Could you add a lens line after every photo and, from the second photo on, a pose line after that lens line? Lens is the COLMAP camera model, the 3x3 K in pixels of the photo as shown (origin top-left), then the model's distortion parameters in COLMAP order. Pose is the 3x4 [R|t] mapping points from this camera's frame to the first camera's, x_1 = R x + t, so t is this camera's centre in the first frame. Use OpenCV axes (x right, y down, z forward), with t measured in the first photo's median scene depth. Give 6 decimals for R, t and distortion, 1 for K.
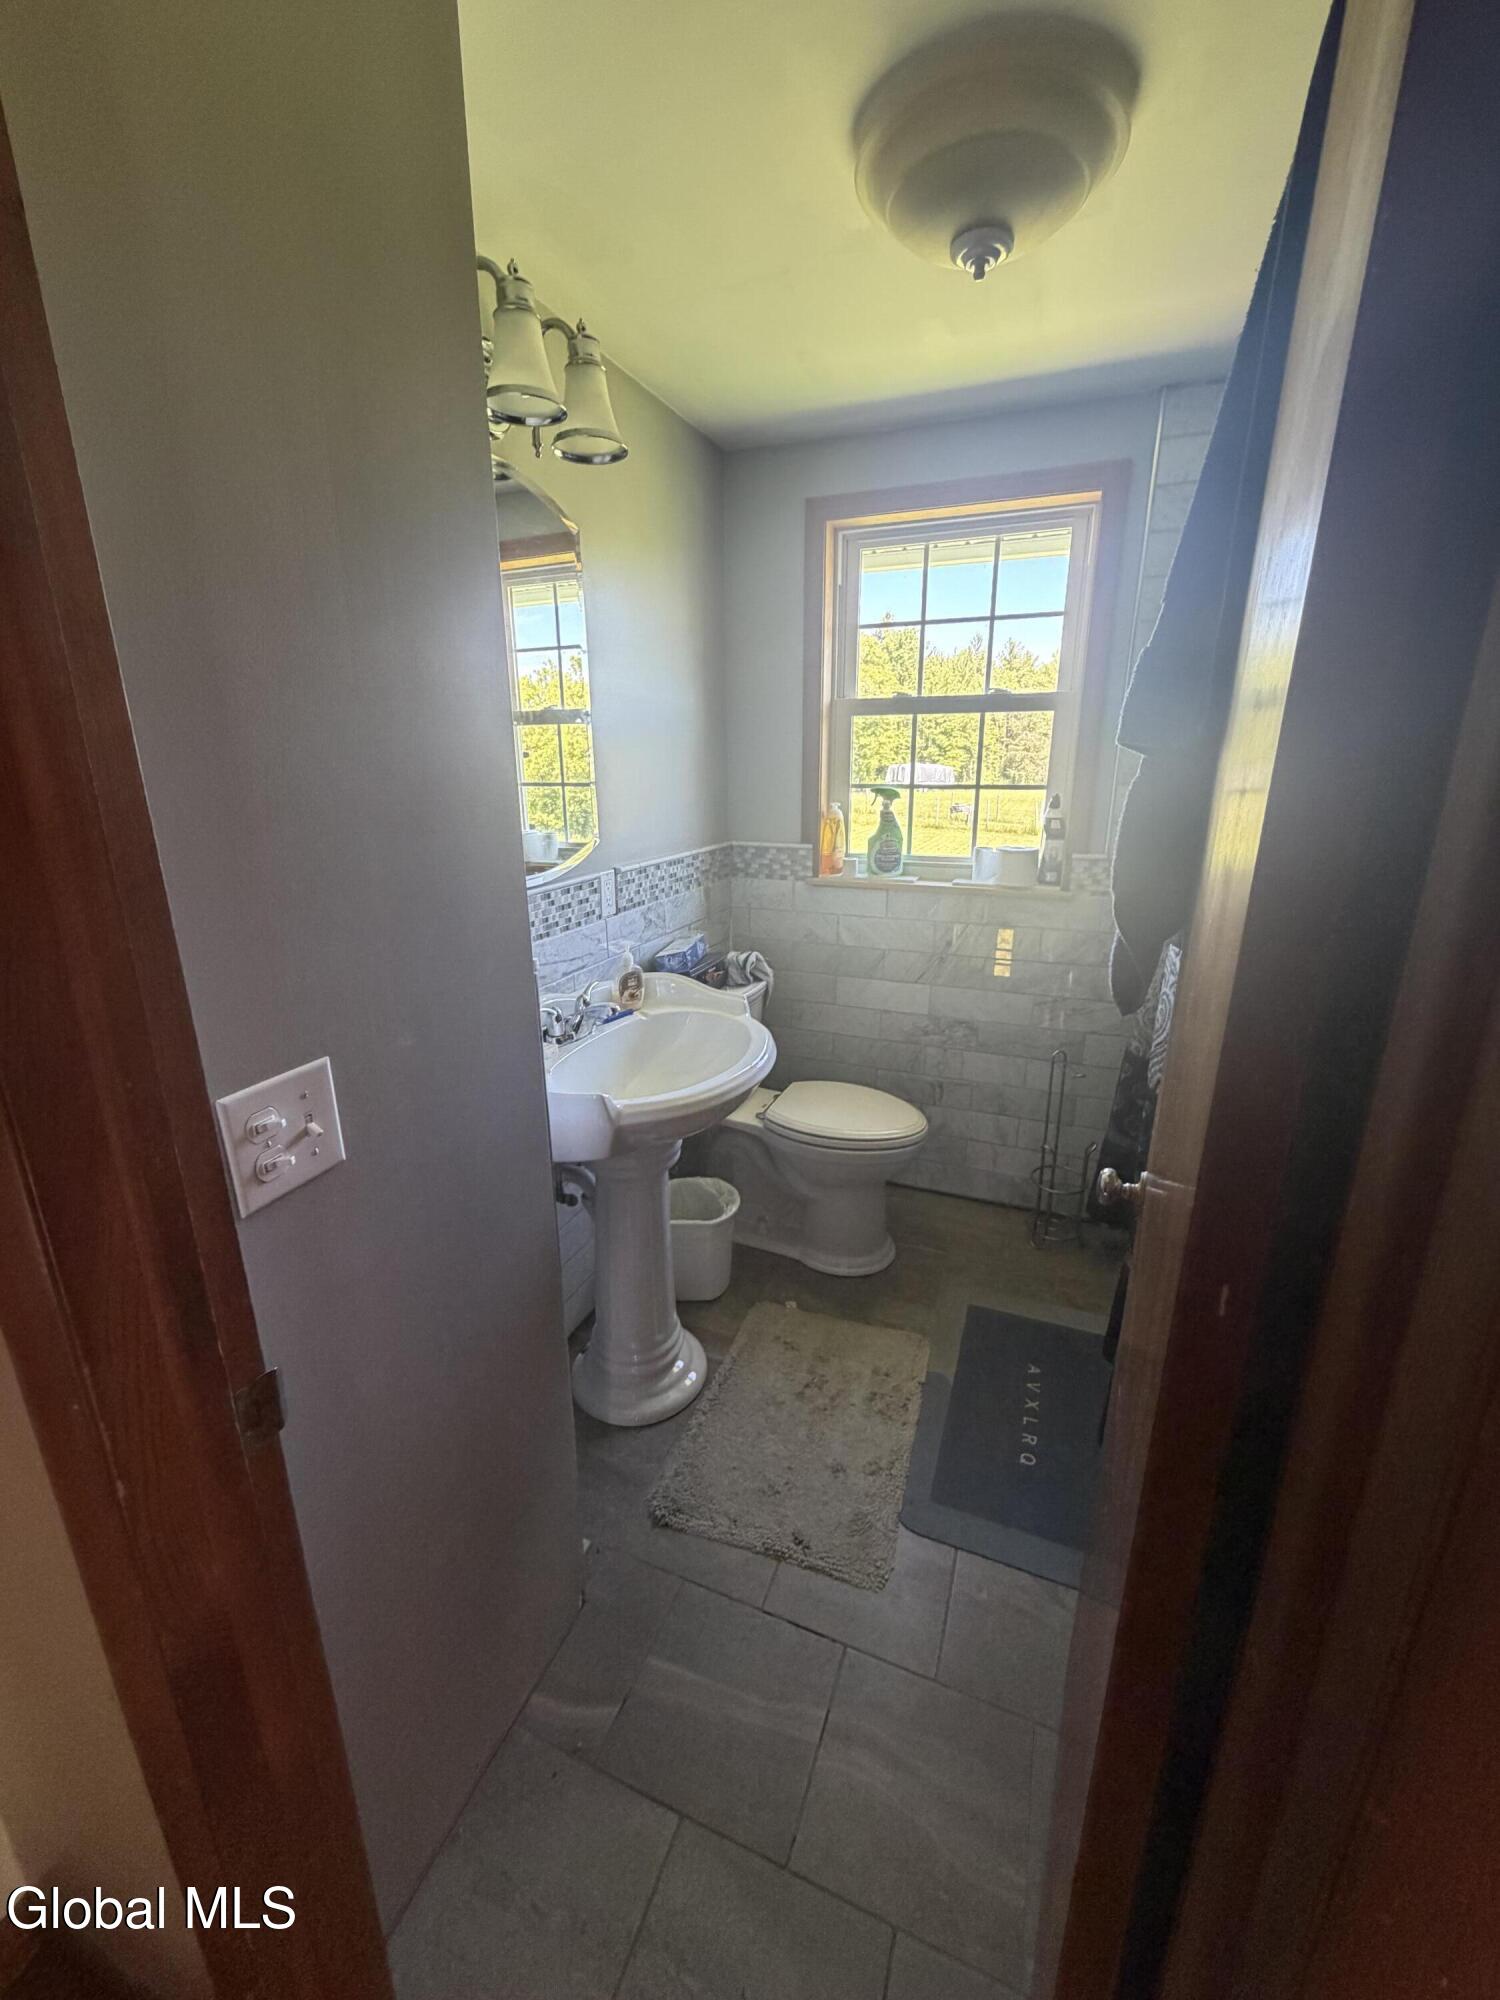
lens RADIAL K [[796.8, 0, 749.2], [0, 796.8, 994.6], [0, 0, 1]] dist [-0.000297, -0.000017]
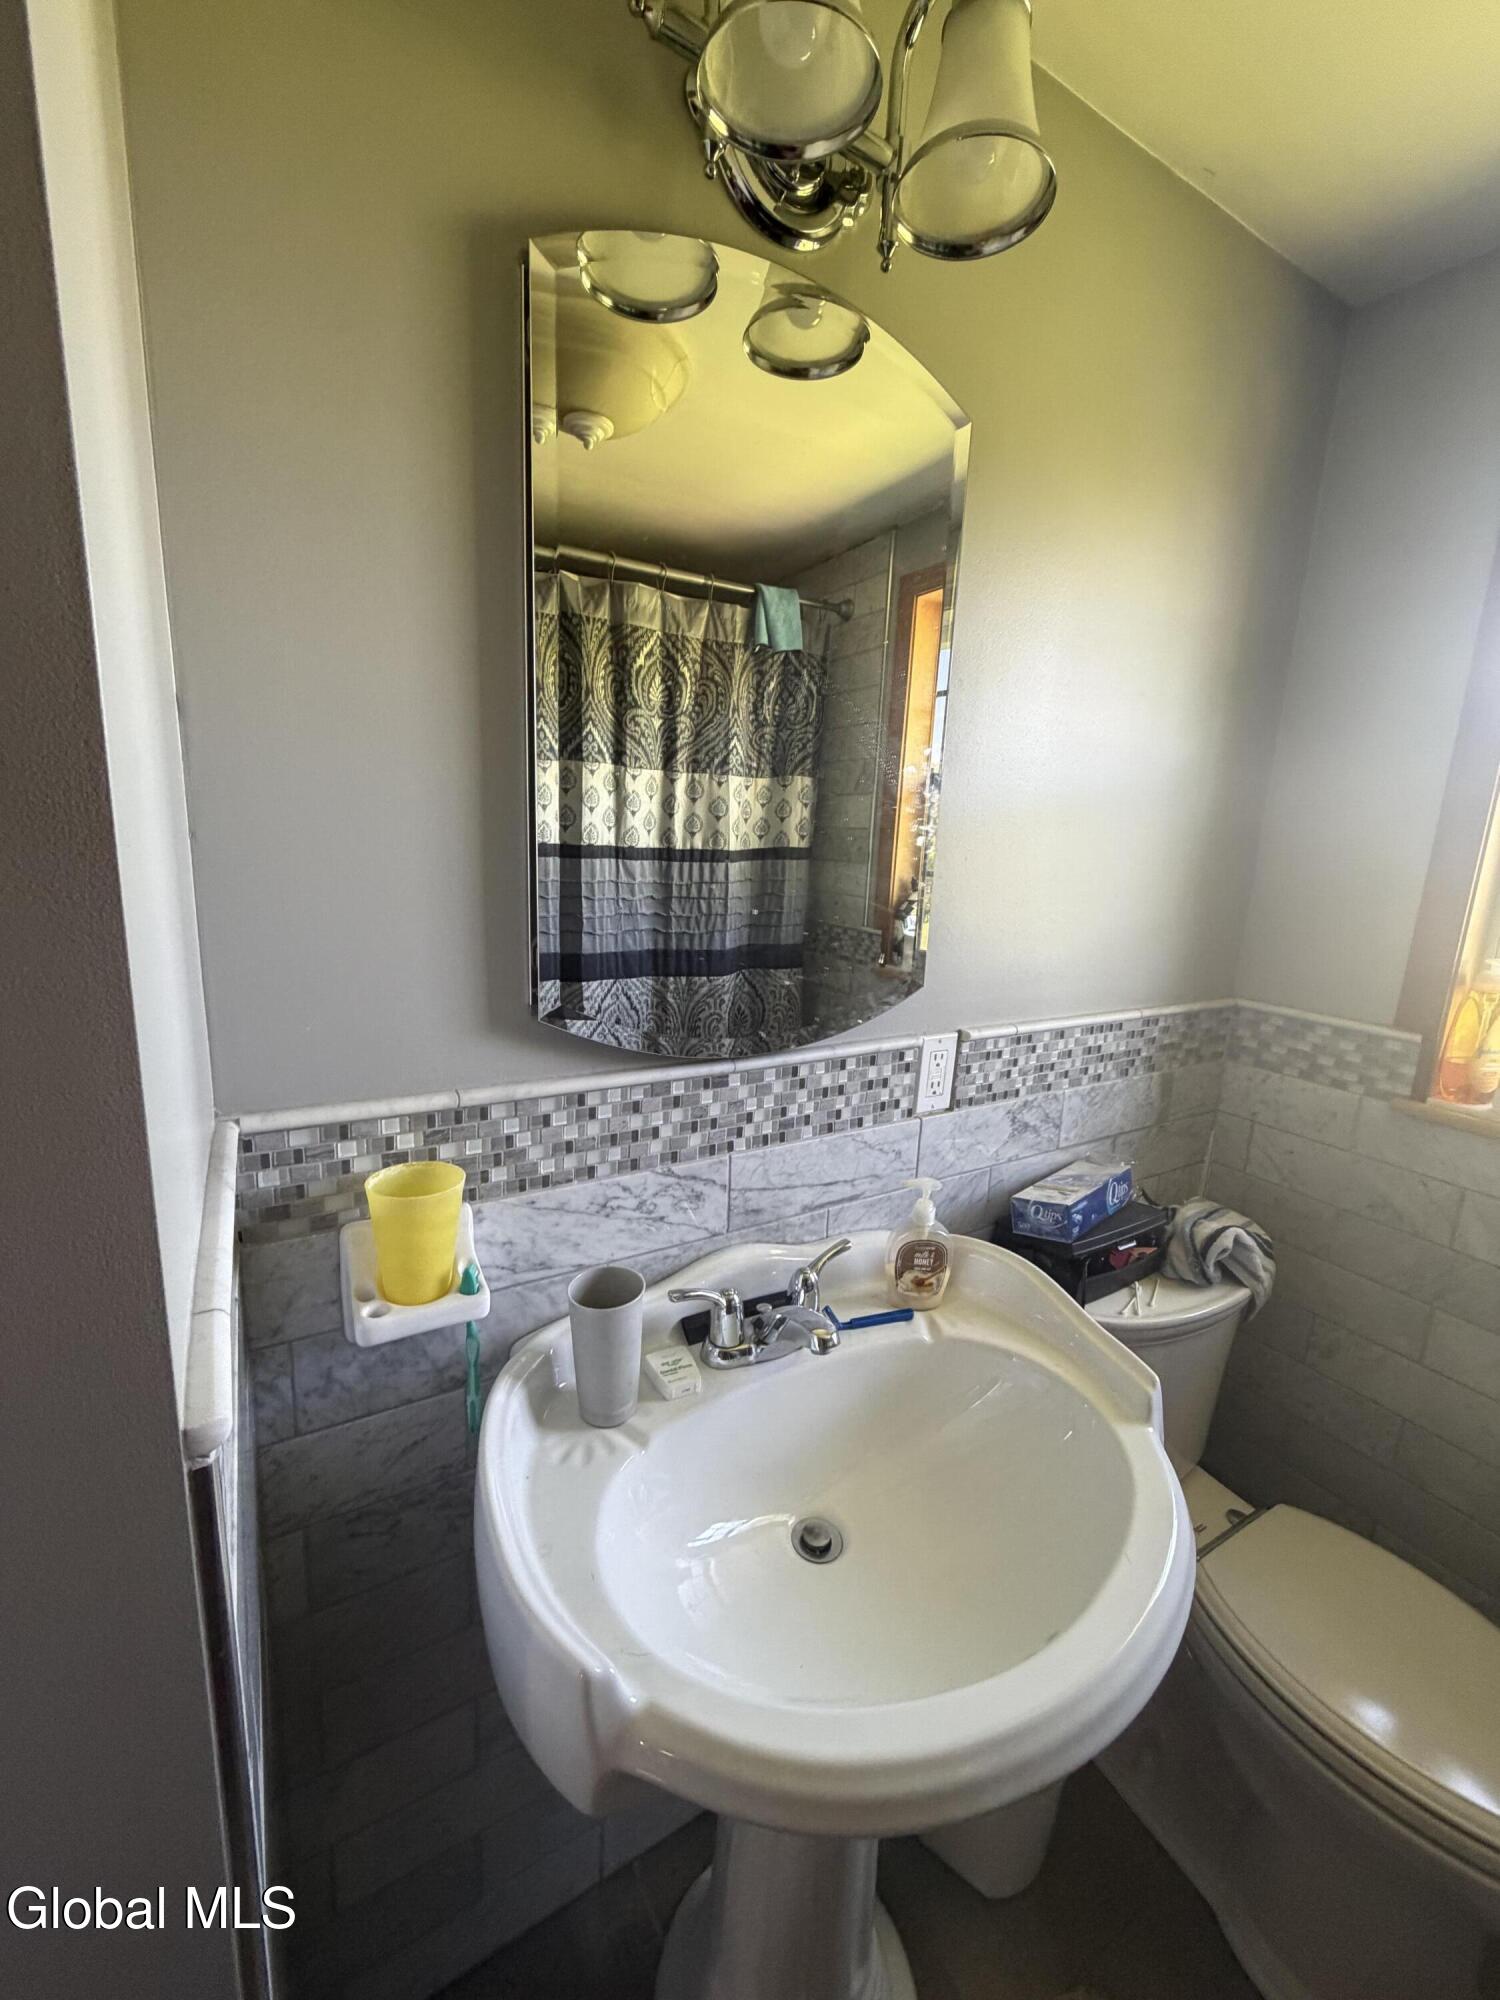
lens RADIAL K [[796.8, 0, 749.3], [0, 796.8, 999.2], [0, 0, 1]] dist [-0.000297, -0.000017]
pose [[0.801332, 0.160436, -0.576305, 0.031051], [-0.216837, 0.975751, -0.029869, -0.124822], [0.557538, 0.148899, 0.816689, 0.431158]]
